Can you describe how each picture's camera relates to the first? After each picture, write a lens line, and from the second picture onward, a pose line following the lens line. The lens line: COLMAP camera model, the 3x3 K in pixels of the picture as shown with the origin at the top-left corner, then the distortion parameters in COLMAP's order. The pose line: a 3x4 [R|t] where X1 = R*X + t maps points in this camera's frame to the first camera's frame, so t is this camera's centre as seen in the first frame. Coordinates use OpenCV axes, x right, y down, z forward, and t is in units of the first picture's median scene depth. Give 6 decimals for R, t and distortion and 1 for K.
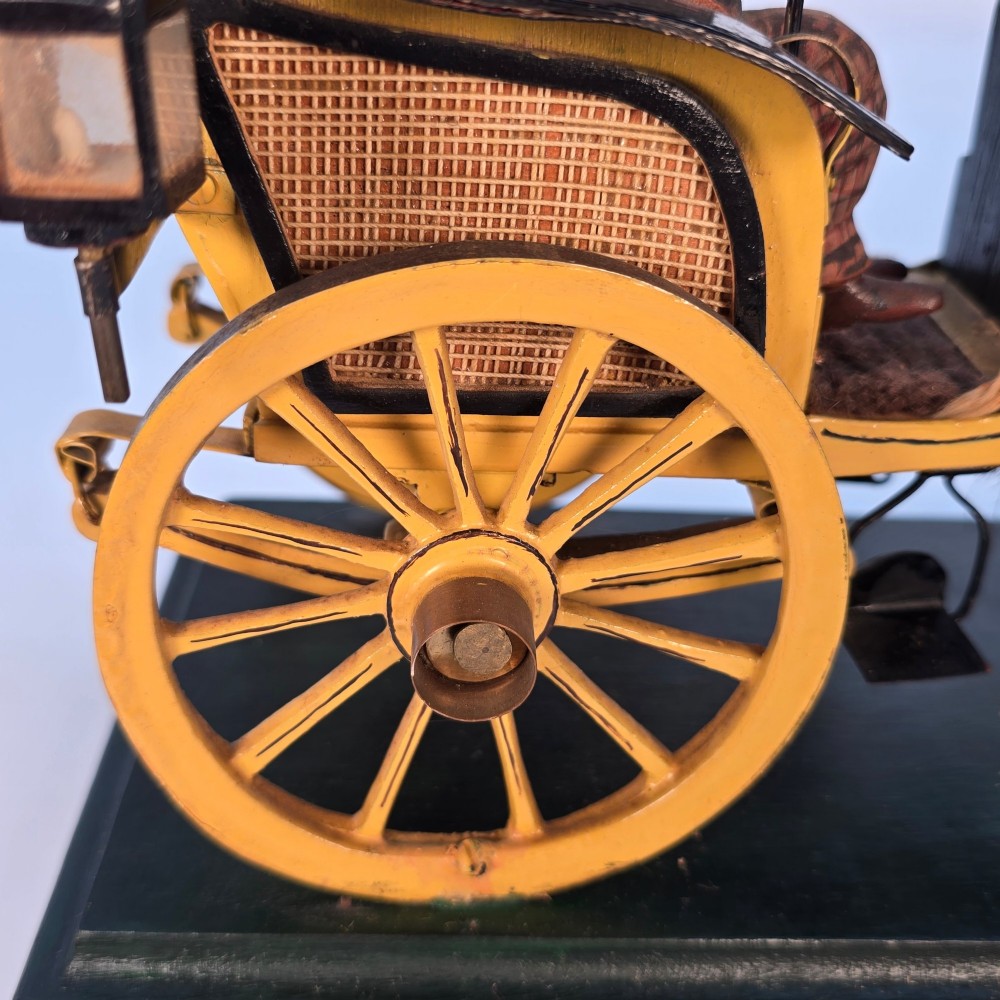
lens RADIAL K [[1243.6, 0, 500.8], [0, 1243.6, 487.0], [0, 0, 1]] dist [0.105302, -0.415765]
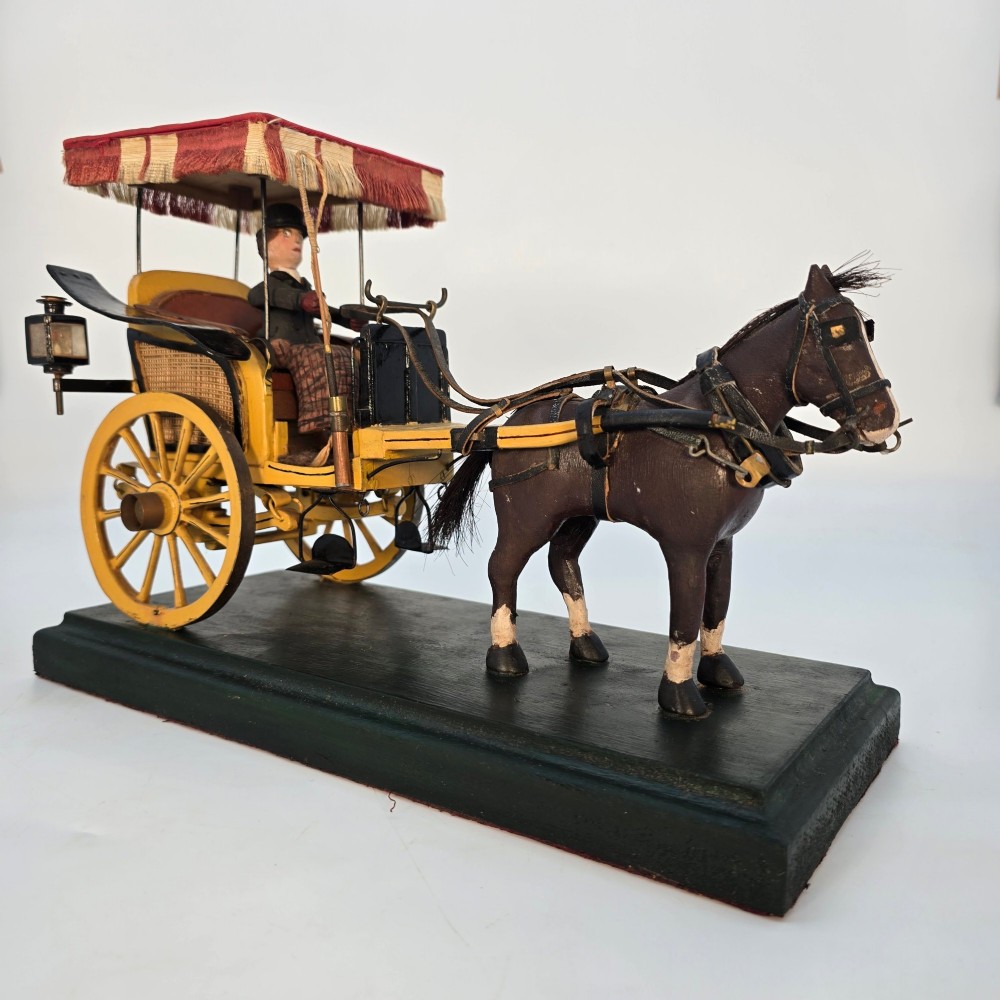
lens RADIAL K [[917.0, 0, 518.3], [0, 917.0, 499.6], [0, 0, 1]] dist [0.049930, -0.135816]
pose [[0.835276, 0.042723, -0.548168, 2.181014], [-0.249497, 0.917876, -0.308635, 0.617494], [0.489964, 0.394562, 0.777339, -0.404068]]
